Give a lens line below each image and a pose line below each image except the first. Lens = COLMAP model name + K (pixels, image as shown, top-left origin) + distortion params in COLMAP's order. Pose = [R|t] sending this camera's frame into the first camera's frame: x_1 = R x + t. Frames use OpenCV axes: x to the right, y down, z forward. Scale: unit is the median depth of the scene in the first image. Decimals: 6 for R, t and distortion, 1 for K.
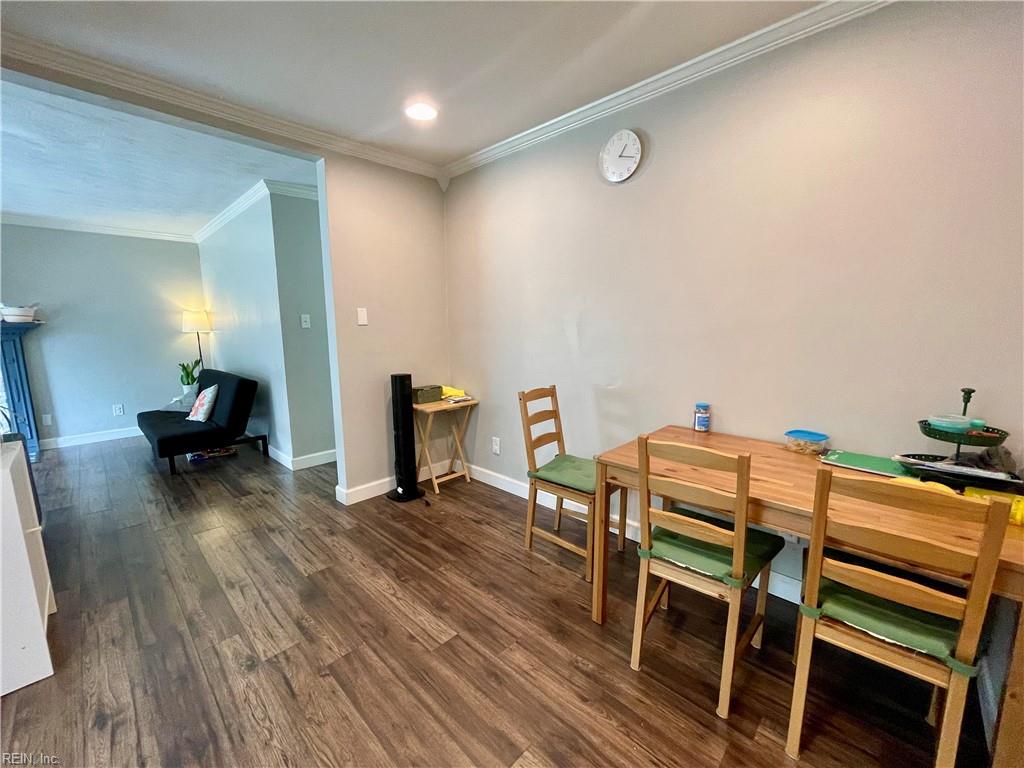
lens RADIAL K [[413.8, 0, 504.6], [0, 413.8, 386.6], [0, 0, 1]] dist [-0.001873, 0.000494]
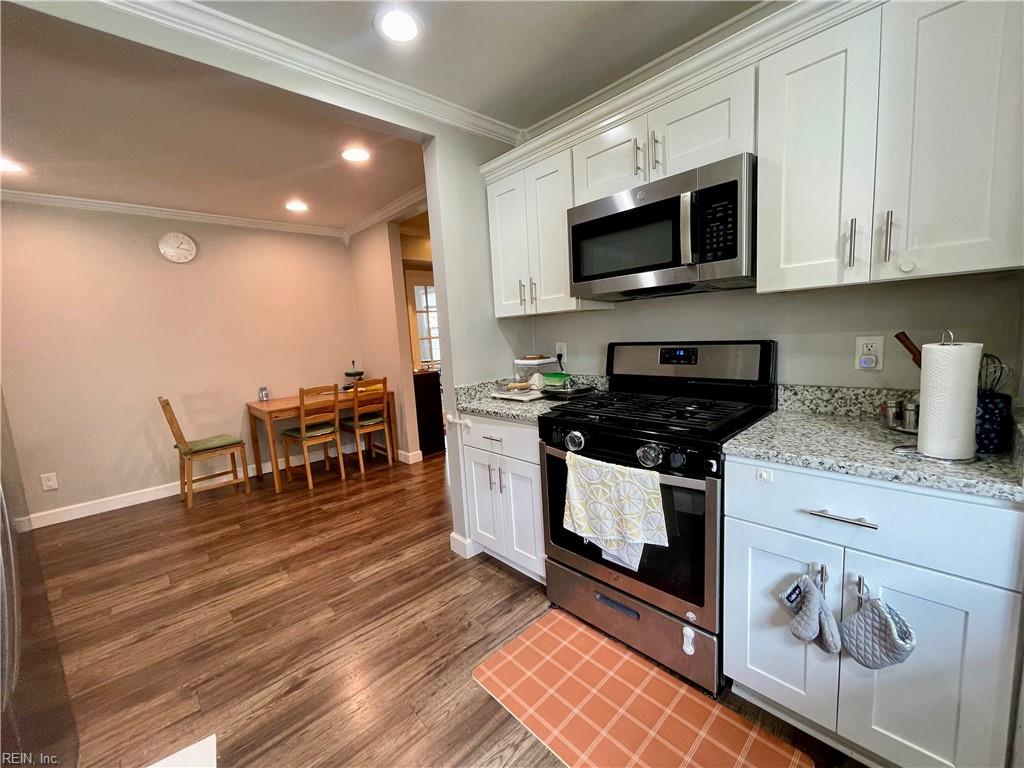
lens RADIAL K [[413.8, 0, 513.9], [0, 413.8, 380.7], [0, 0, 1]] dist [-0.001873, 0.000494]
pose [[0.048834, -0.118060, 0.991805, -1.781855], [0.206548, 0.972719, 0.105619, 0.065727], [-0.977217, 0.199697, 0.071887, -0.395971]]
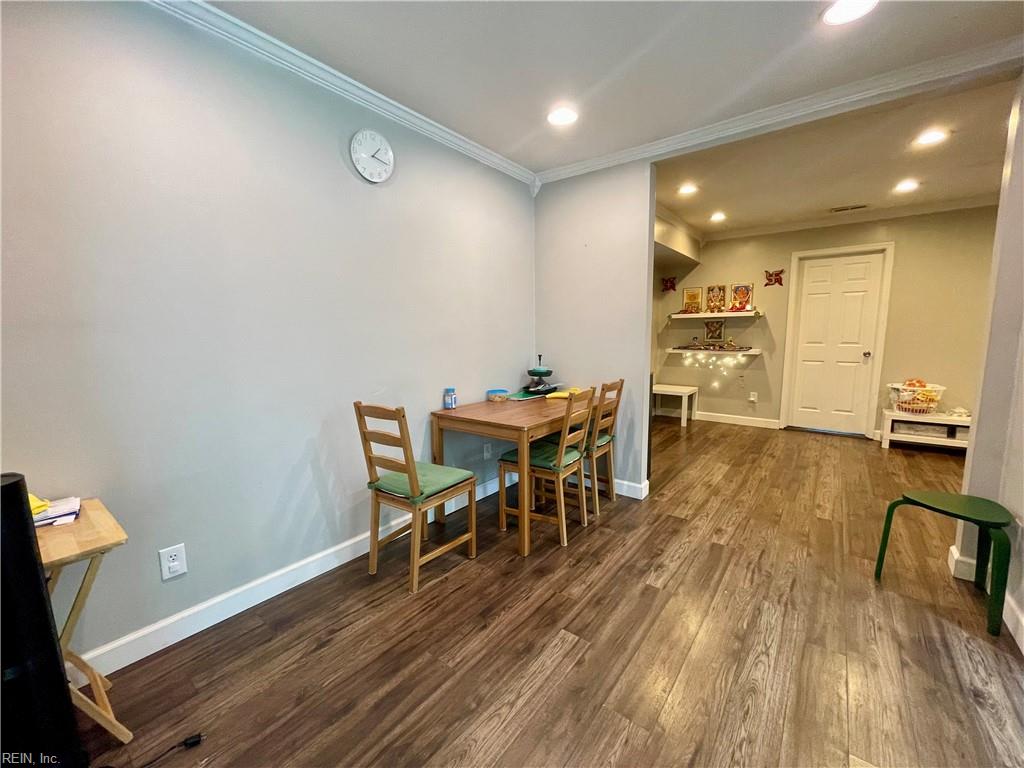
lens RADIAL K [[413.8, 0, 514.7], [0, 413.8, 382.2], [0, 0, 1]] dist [-0.001873, 0.000494]
pose [[-0.111658, -0.113112, 0.987288, -1.069009], [0.157787, 0.978879, 0.129994, -0.145089], [-0.981140, 0.170296, -0.091452, 1.150149]]
